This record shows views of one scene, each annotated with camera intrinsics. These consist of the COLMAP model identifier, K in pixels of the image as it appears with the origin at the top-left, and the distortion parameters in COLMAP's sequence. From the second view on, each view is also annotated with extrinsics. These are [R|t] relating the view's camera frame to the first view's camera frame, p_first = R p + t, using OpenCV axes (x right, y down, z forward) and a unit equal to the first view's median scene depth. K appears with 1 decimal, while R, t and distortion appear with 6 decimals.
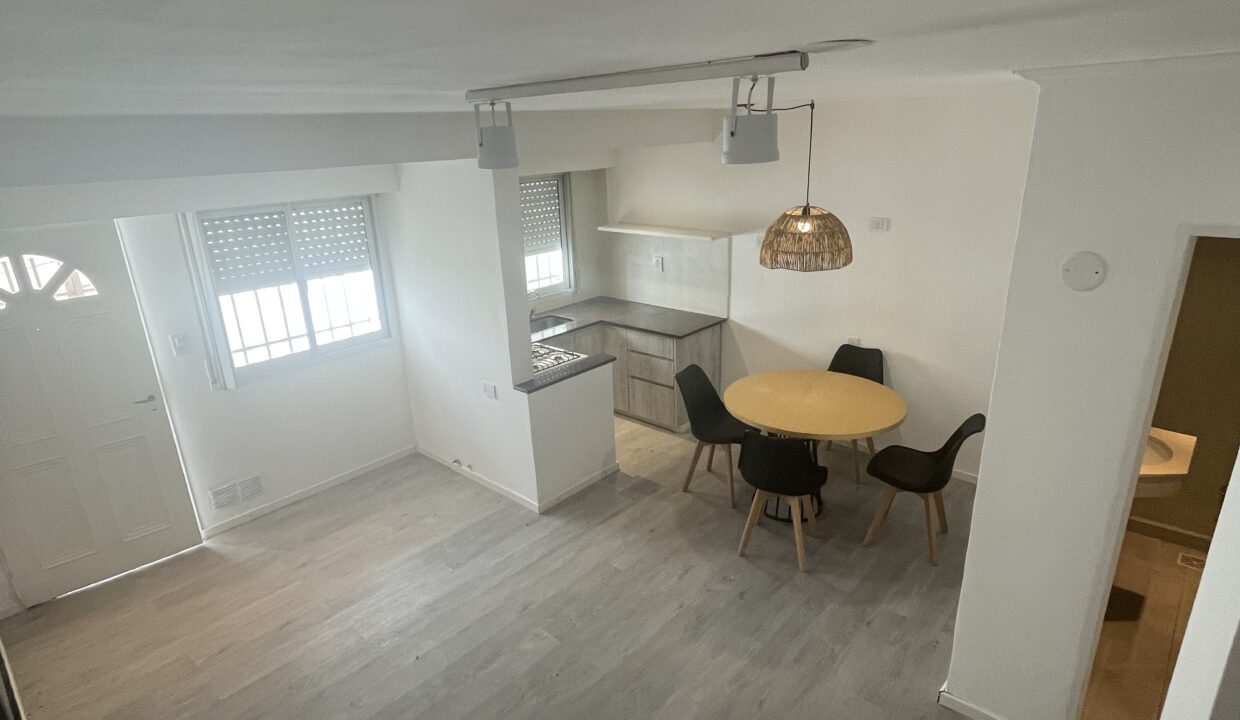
lens RADIAL K [[670.0, 0, 620.0], [0, 670.0, 360.0], [0, 0, 1]] dist [-0.000957, -0.000262]
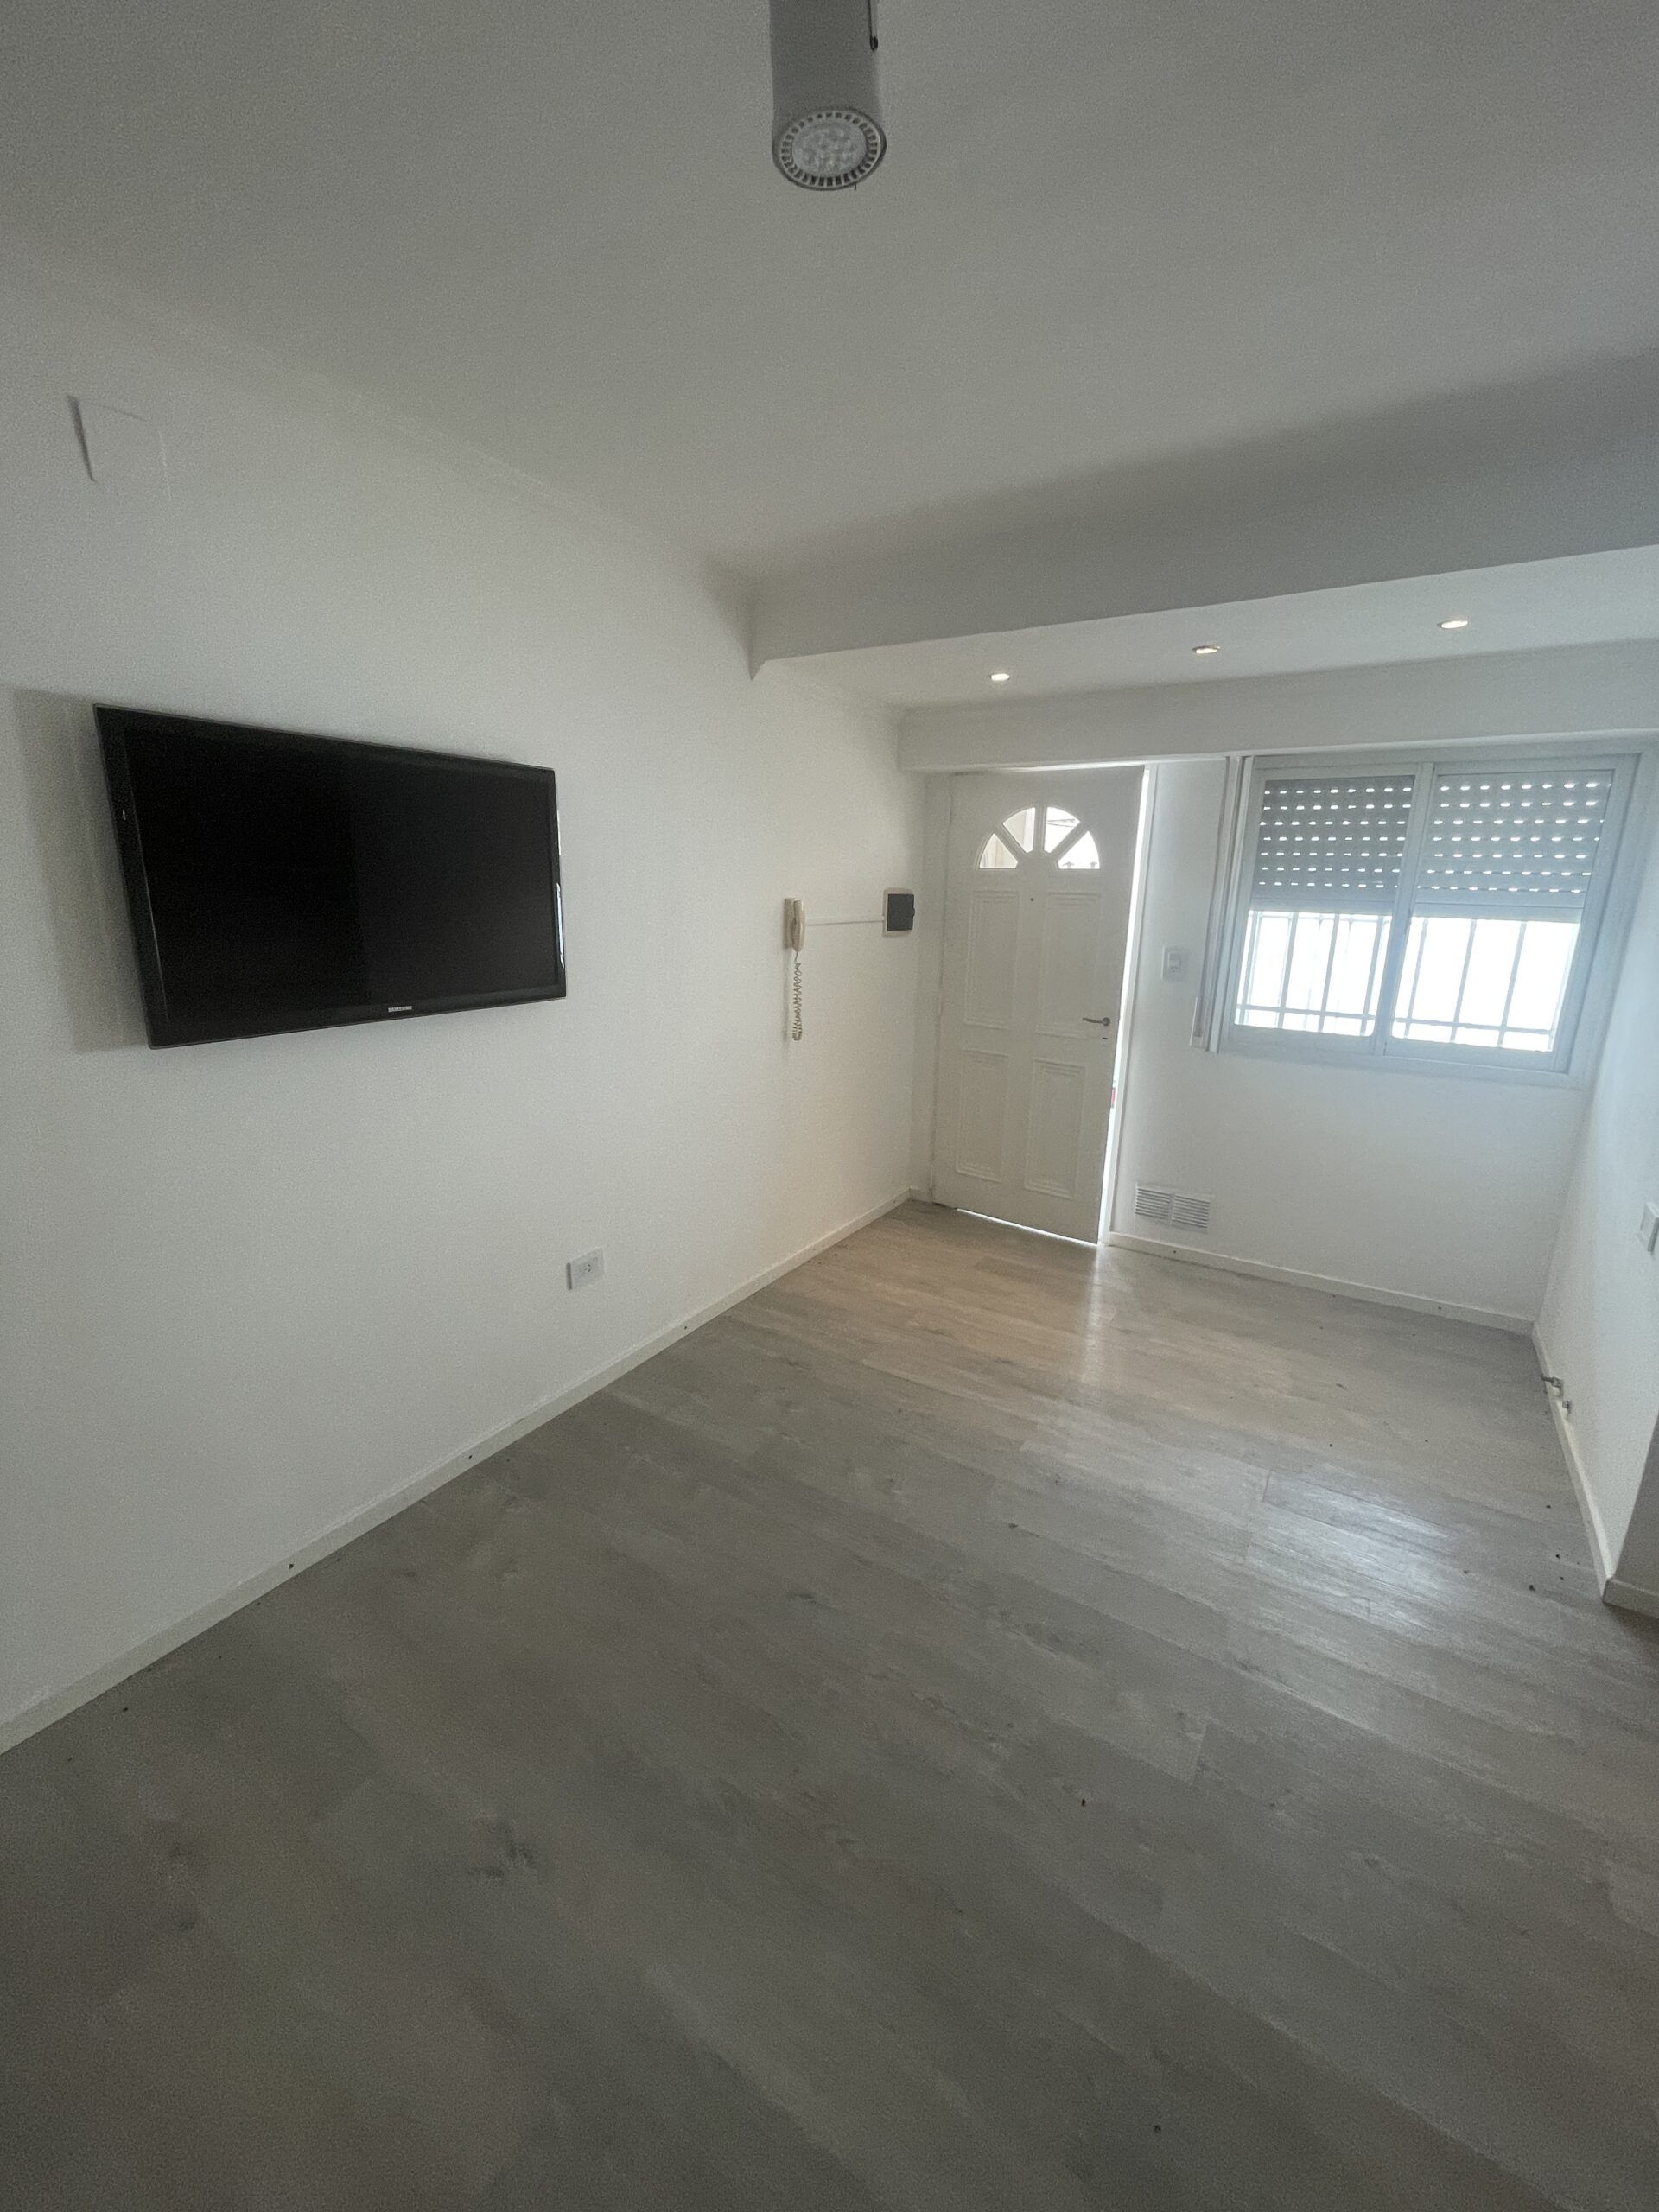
lens RADIAL K [[897.8, 0, 833.5], [0, 897.8, 1103.0], [0, 0, 1]] dist [-0.000392, 0.000091]
pose [[0.177111, 0.279133, -0.943778, 0.178867], [-0.342463, 0.916491, 0.206795, 0.033813], [0.922687, 0.286583, 0.257913, 0.440989]]
